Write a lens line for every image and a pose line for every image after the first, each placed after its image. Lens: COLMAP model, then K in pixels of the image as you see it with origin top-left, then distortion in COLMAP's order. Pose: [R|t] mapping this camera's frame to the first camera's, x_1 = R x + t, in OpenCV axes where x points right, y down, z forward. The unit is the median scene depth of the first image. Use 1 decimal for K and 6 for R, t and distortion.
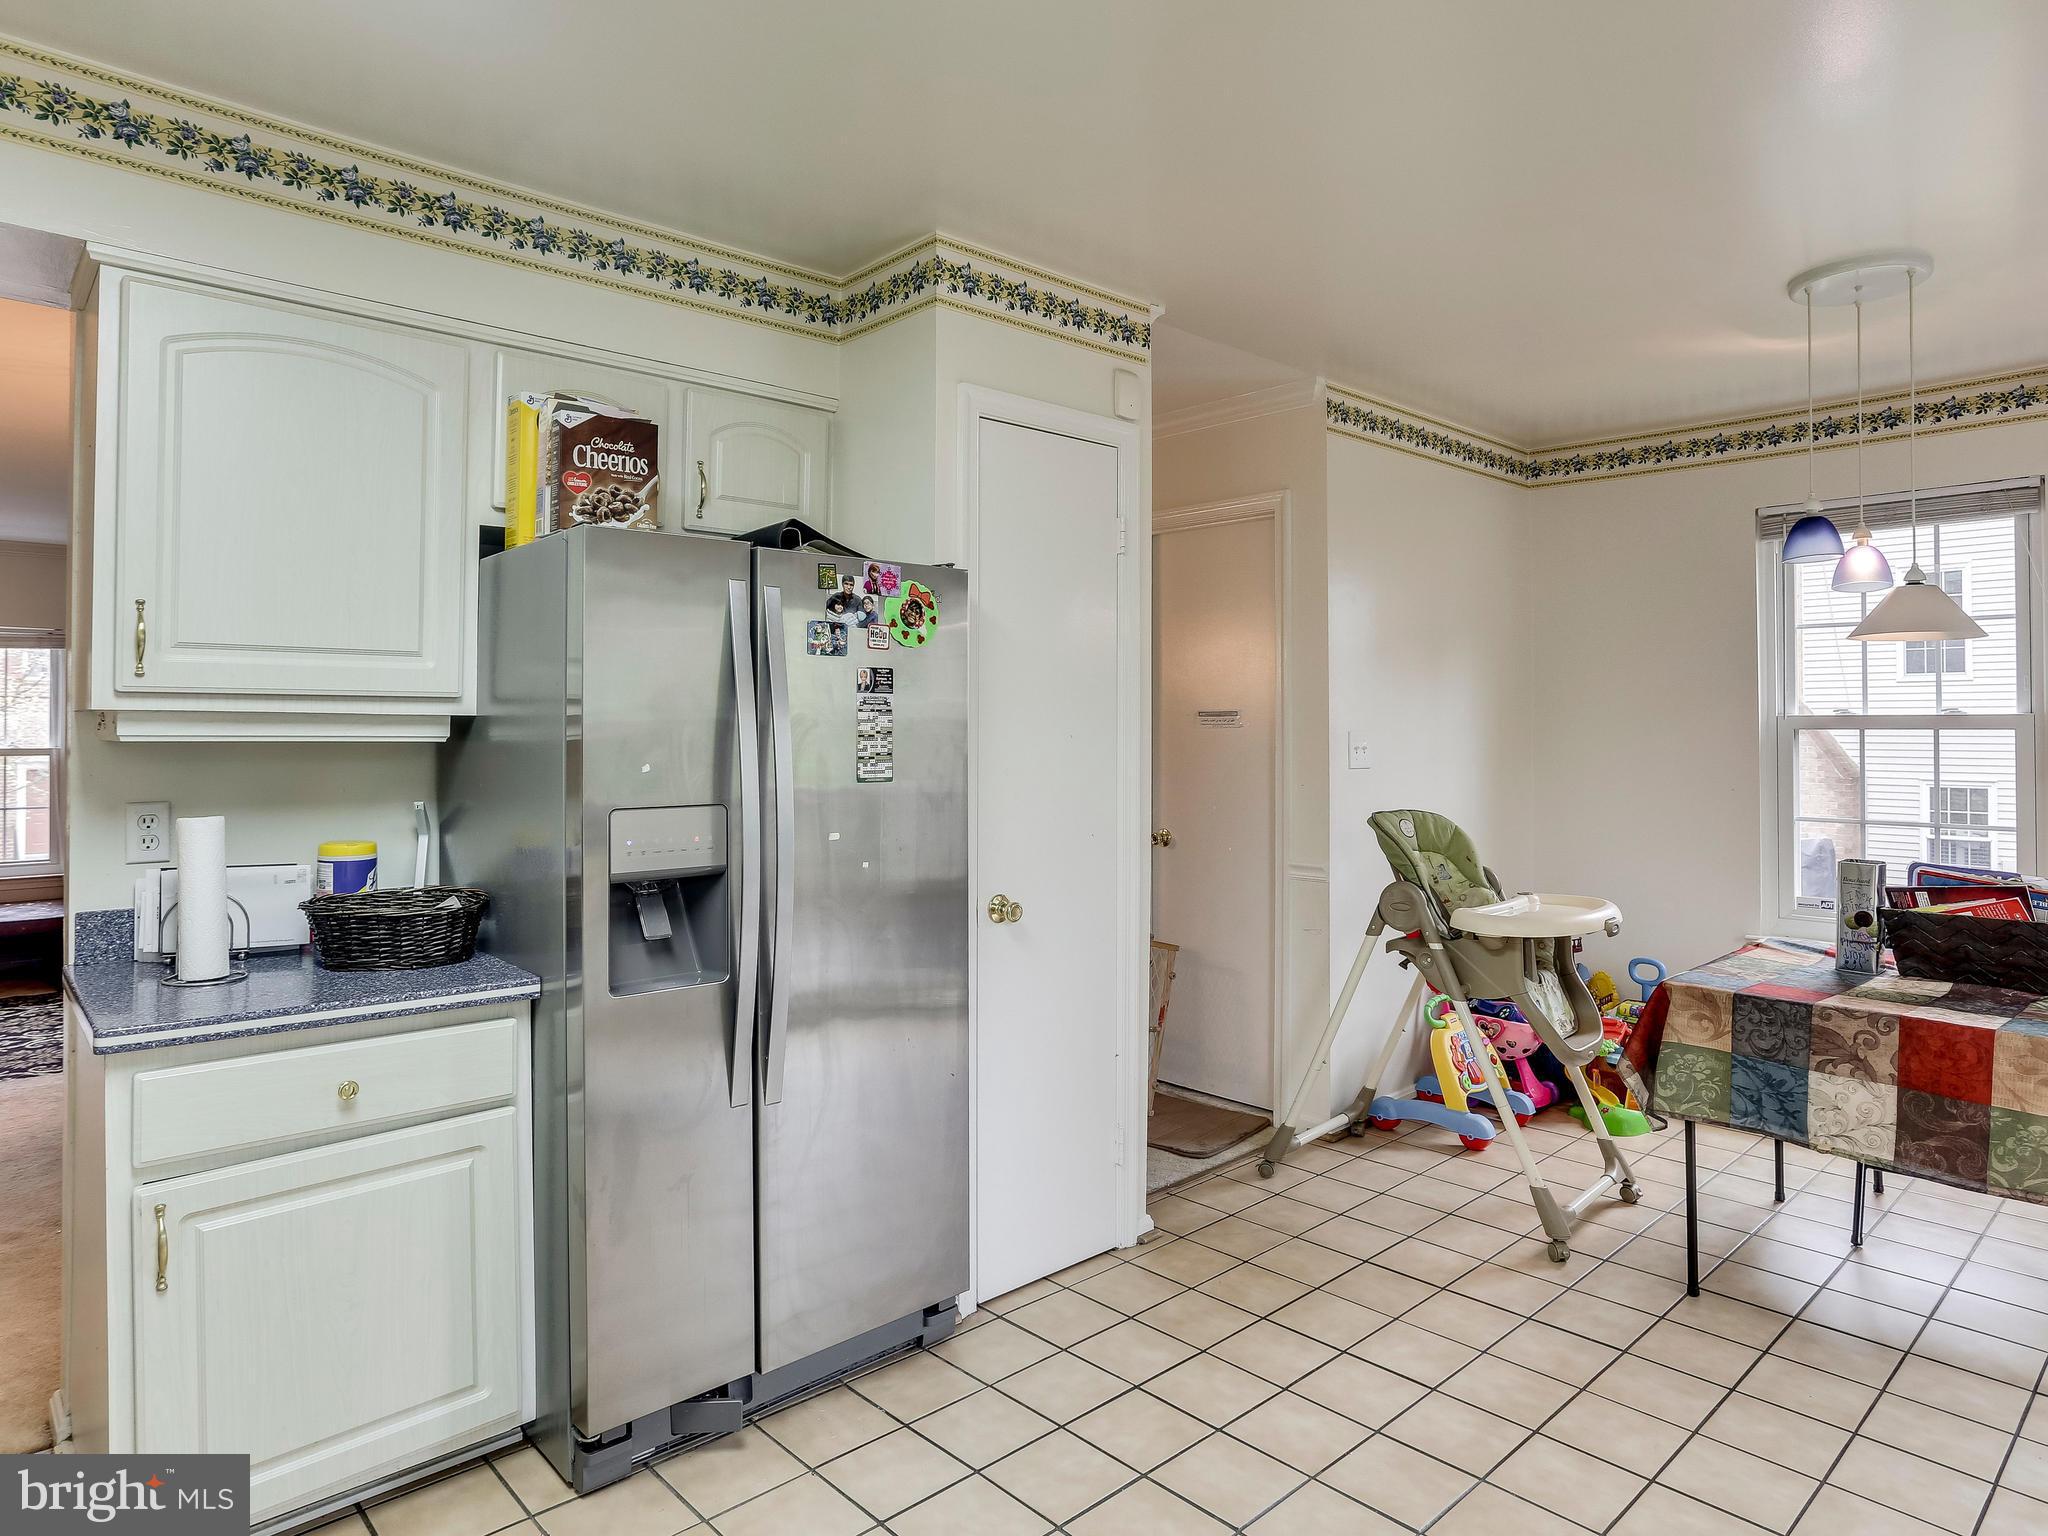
lens RADIAL K [[1211.4, 0, 1025.9], [0, 1211.4, 748.7], [0, 0, 1]] dist [-0.018935, 0.014380]
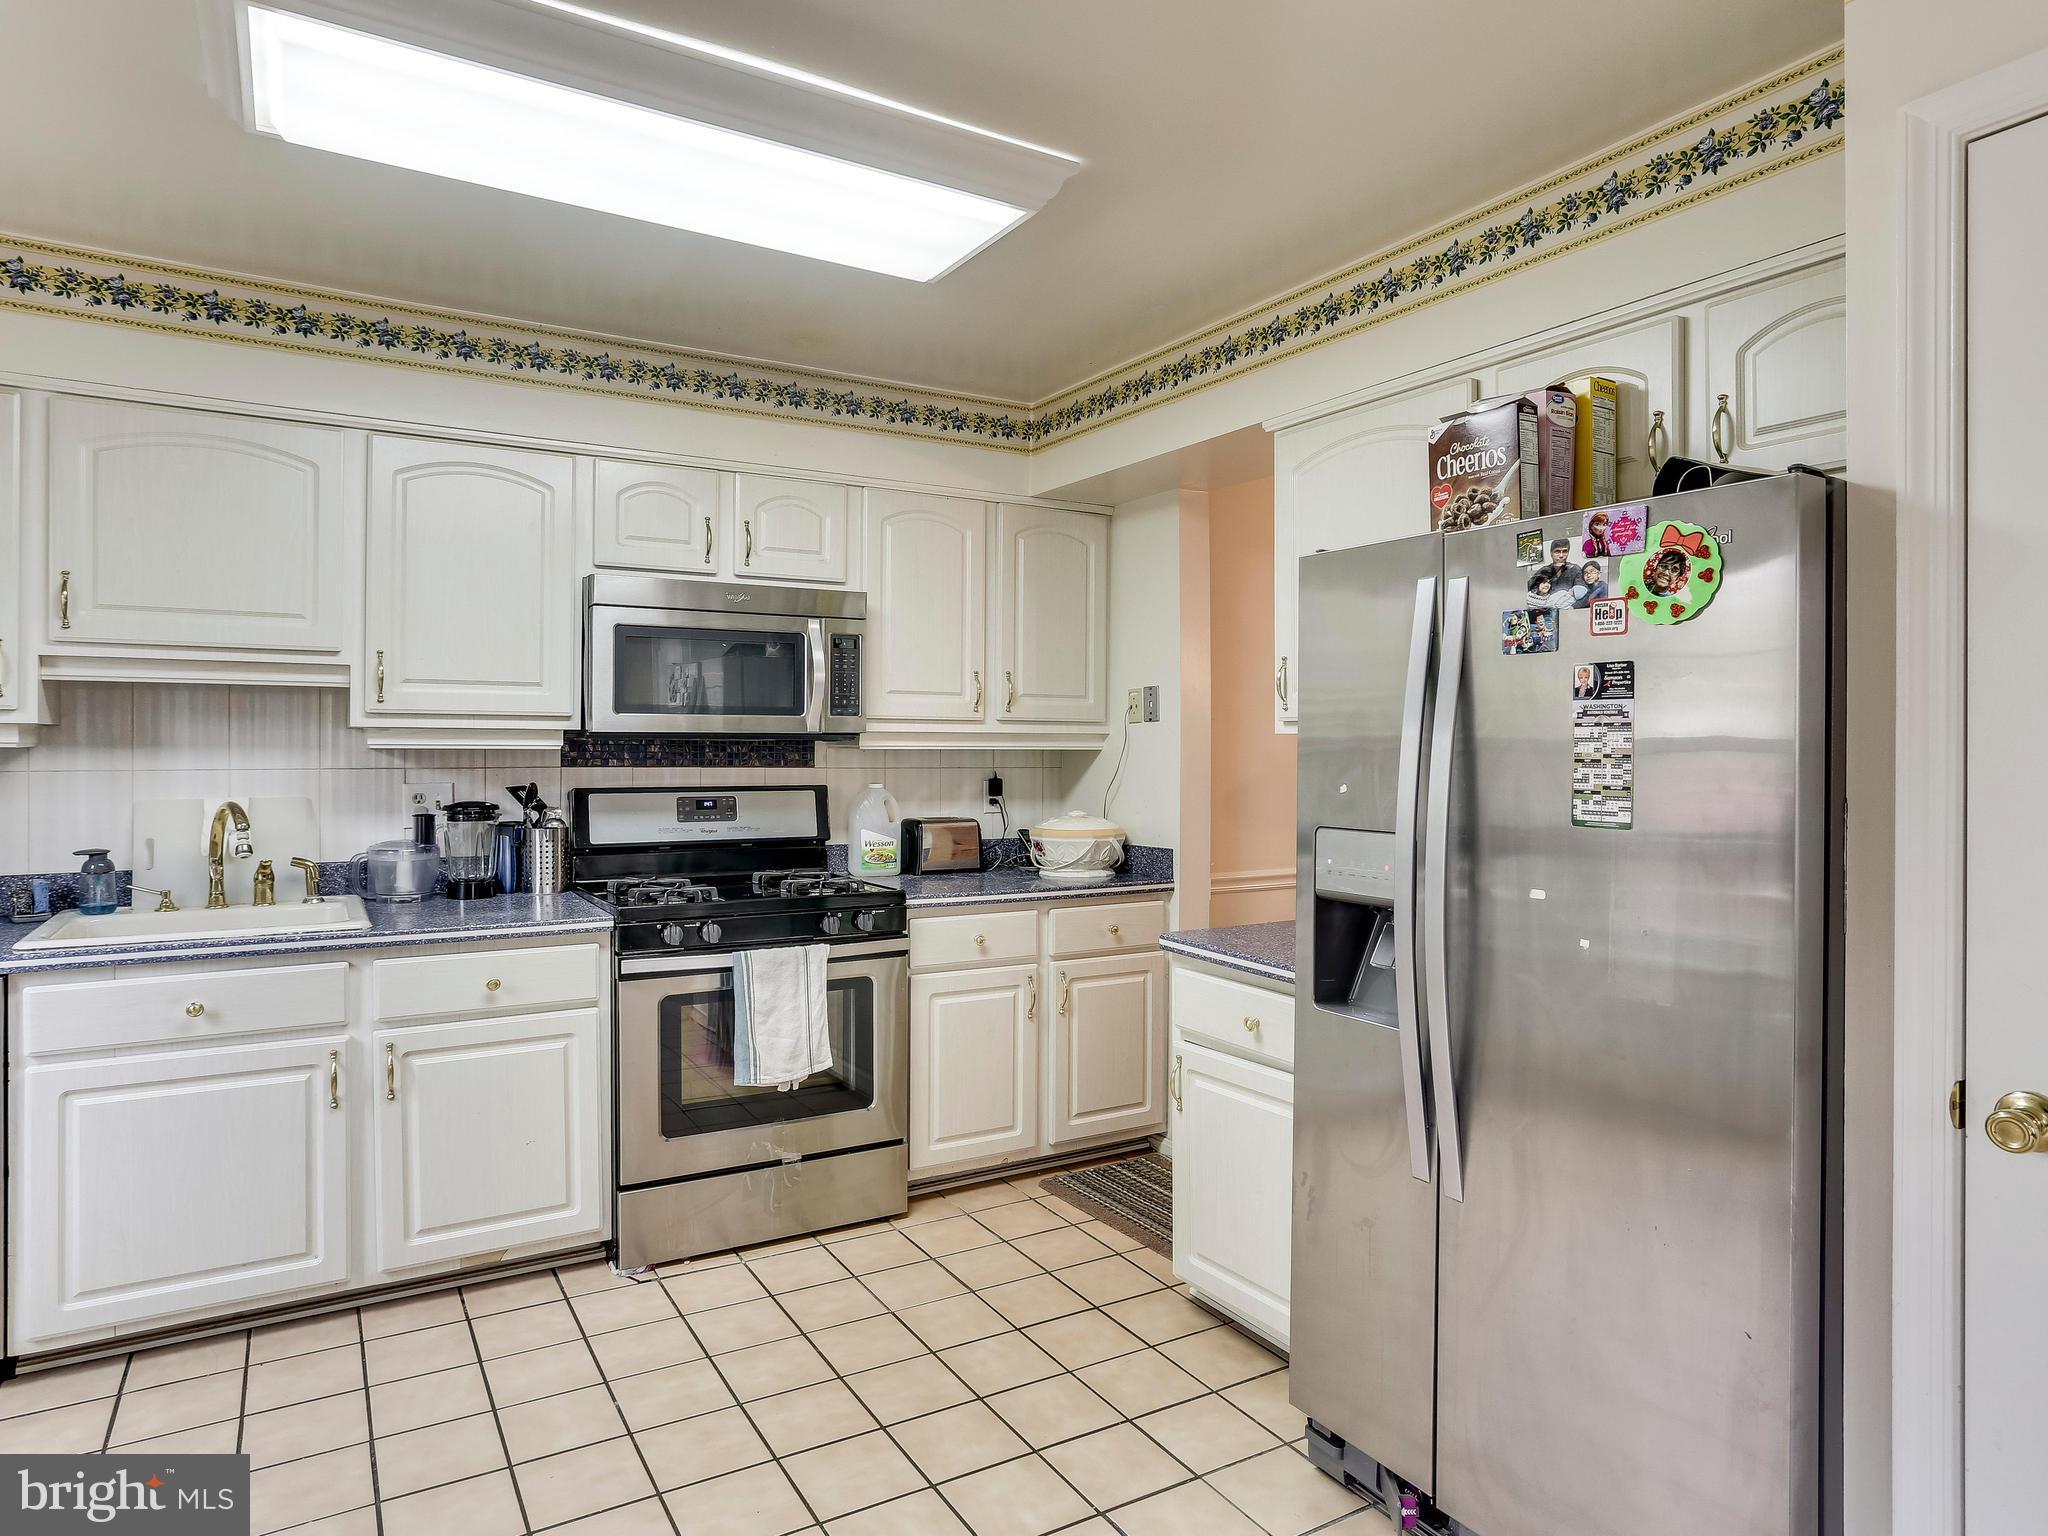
lens RADIAL K [[1211.4, 0, 985.2], [0, 1211.4, 752.4], [0, 0, 1]] dist [-0.018935, 0.014380]
pose [[-0.222947, 0.007466, -0.974802, 0.630065], [-0.019876, 0.999728, 0.012203, -0.017175], [0.974628, 0.022096, -0.222738, 0.817472]]
